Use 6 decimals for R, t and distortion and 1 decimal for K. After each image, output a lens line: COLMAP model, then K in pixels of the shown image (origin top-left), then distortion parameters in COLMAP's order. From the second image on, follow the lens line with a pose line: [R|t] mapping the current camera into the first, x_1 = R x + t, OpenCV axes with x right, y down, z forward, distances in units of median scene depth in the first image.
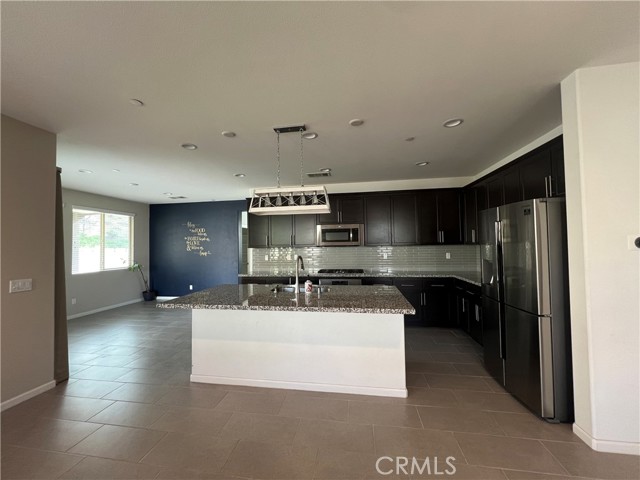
lens RADIAL K [[255.2, 0, 318.4], [0, 255.2, 237.9], [0, 0, 1]] dist [0.000841, 0.000303]
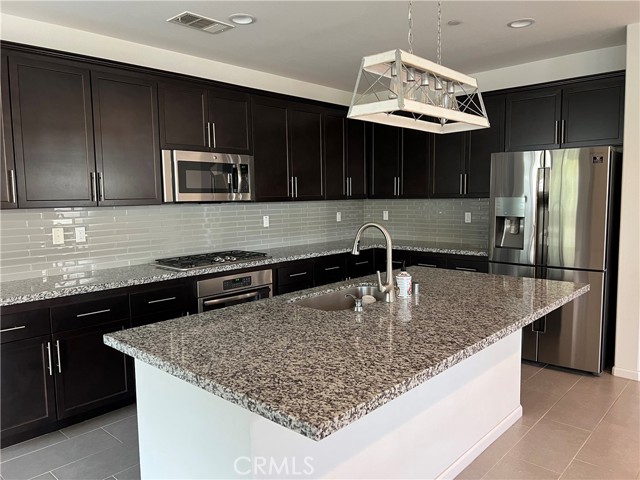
lens RADIAL K [[481.6, 0, 322.6], [0, 481.6, 236.2], [0, 0, 1]] dist [0.046724, -0.042776]
pose [[0.550613, -0.061243, 0.832511, -0.523575], [-0.017178, 0.996263, 0.084650, 0.017190], [-0.834584, -0.060910, 0.547503, 0.387213]]
